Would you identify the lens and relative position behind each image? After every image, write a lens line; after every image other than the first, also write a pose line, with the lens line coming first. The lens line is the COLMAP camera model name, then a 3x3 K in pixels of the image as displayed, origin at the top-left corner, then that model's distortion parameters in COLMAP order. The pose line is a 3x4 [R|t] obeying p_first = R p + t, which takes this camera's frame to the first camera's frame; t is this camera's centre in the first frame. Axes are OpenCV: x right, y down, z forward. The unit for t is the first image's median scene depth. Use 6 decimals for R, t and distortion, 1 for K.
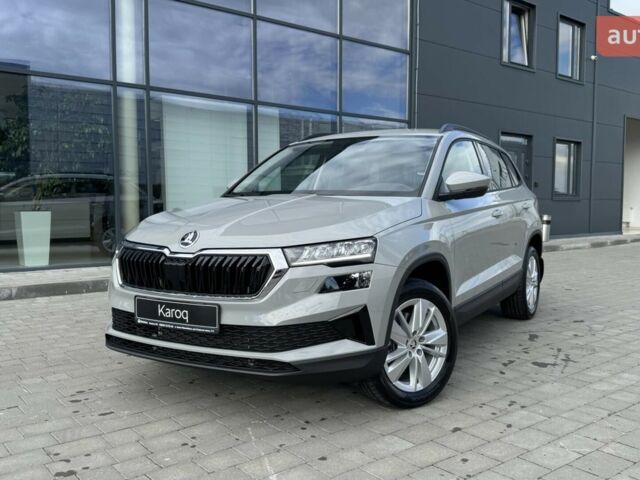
lens RADIAL K [[601.7, 0, 319.2], [0, 601.7, 244.9], [0, 0, 1]] dist [0.021313, 0.000000]
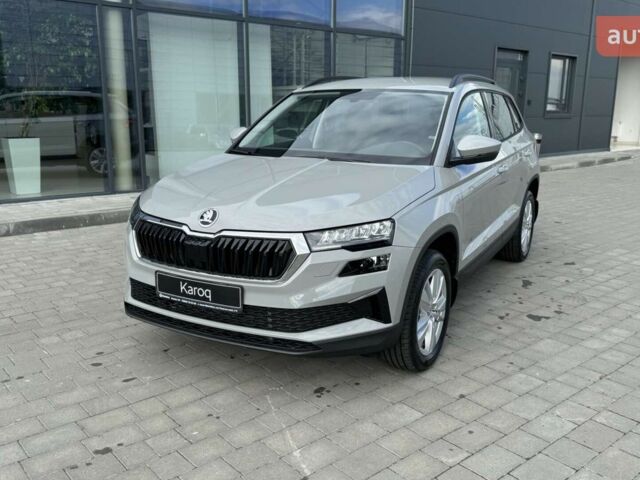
lens RADIAL K [[601.7, 0, 324.2], [0, 601.7, 247.0], [0, 0, 1]] dist [0.021313, 0.000000]
pose [[0.999300, 0.002166, 0.037350, -0.058102], [-0.008296, 0.986298, 0.164763, -0.127709], [-0.036482, -0.164958, 0.985626, -0.013657]]
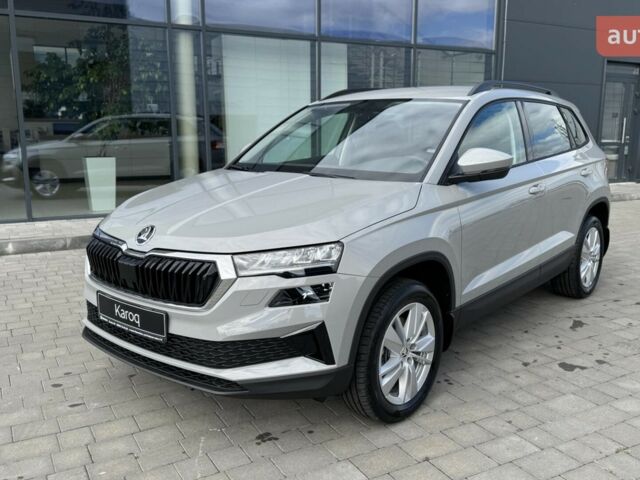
lens RADIAL K [[601.7, 0, 324.2], [0, 601.7, 249.3], [0, 0, 1]] dist [0.021313, 0.000000]
pose [[0.986499, 0.033767, -0.160250, 0.200917], [-0.012597, 0.991259, 0.131325, -0.111877], [0.163283, -0.127534, 0.978301, 0.131973]]
